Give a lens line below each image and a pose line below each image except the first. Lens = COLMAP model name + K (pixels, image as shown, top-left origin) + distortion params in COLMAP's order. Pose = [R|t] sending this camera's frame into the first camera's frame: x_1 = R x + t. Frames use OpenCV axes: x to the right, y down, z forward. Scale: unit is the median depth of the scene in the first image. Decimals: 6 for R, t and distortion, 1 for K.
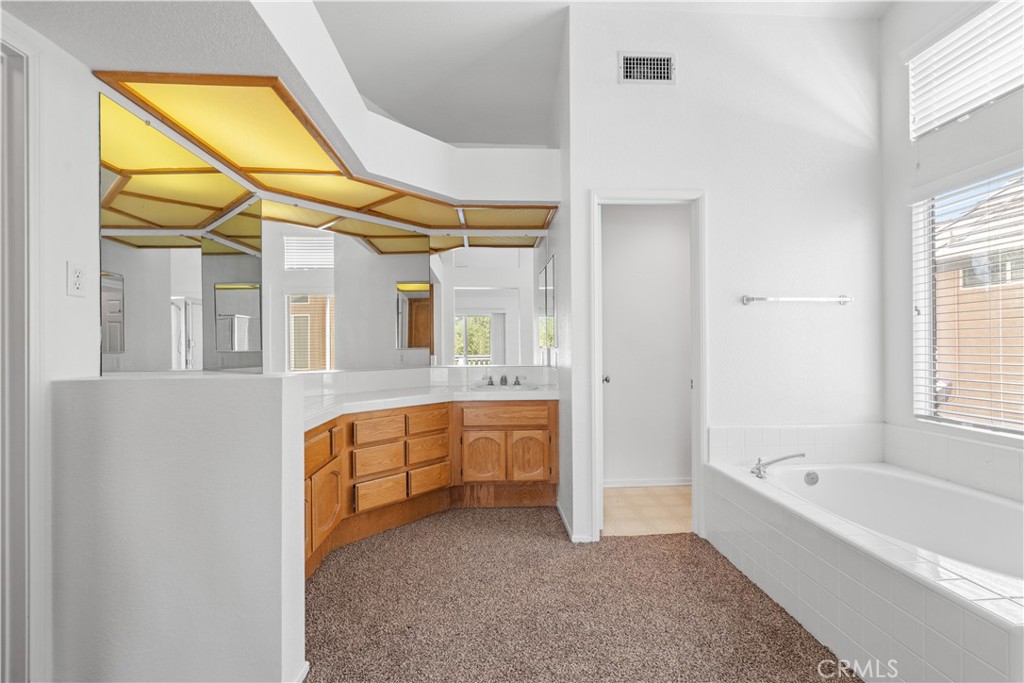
lens RADIAL K [[458.7, 0, 511.5], [0, 458.7, 345.6], [0, 0, 1]] dist [-0.003424, 0.001169]
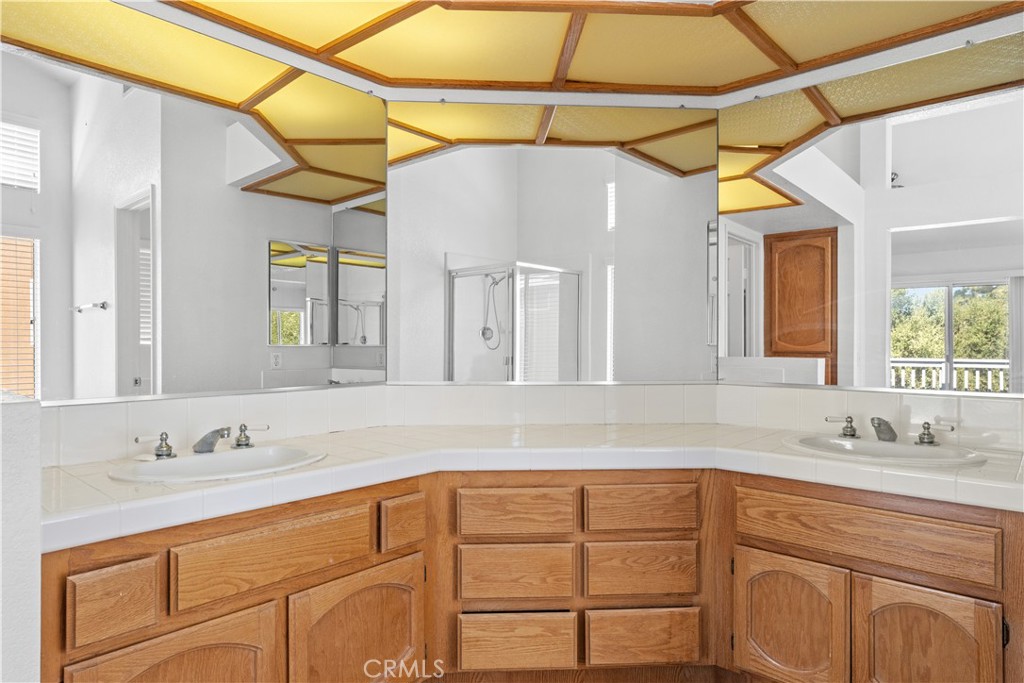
lens RADIAL K [[607.8, 0, 512.8], [0, 607.8, 337.8], [0, 0, 1]] dist [-0.004326, -0.004681]
pose [[0.709572, 0.007768, -0.704590, 0.146522], [-0.005808, 0.999970, 0.005175, -0.003688], [0.704609, 0.000420, 0.709596, 0.492294]]
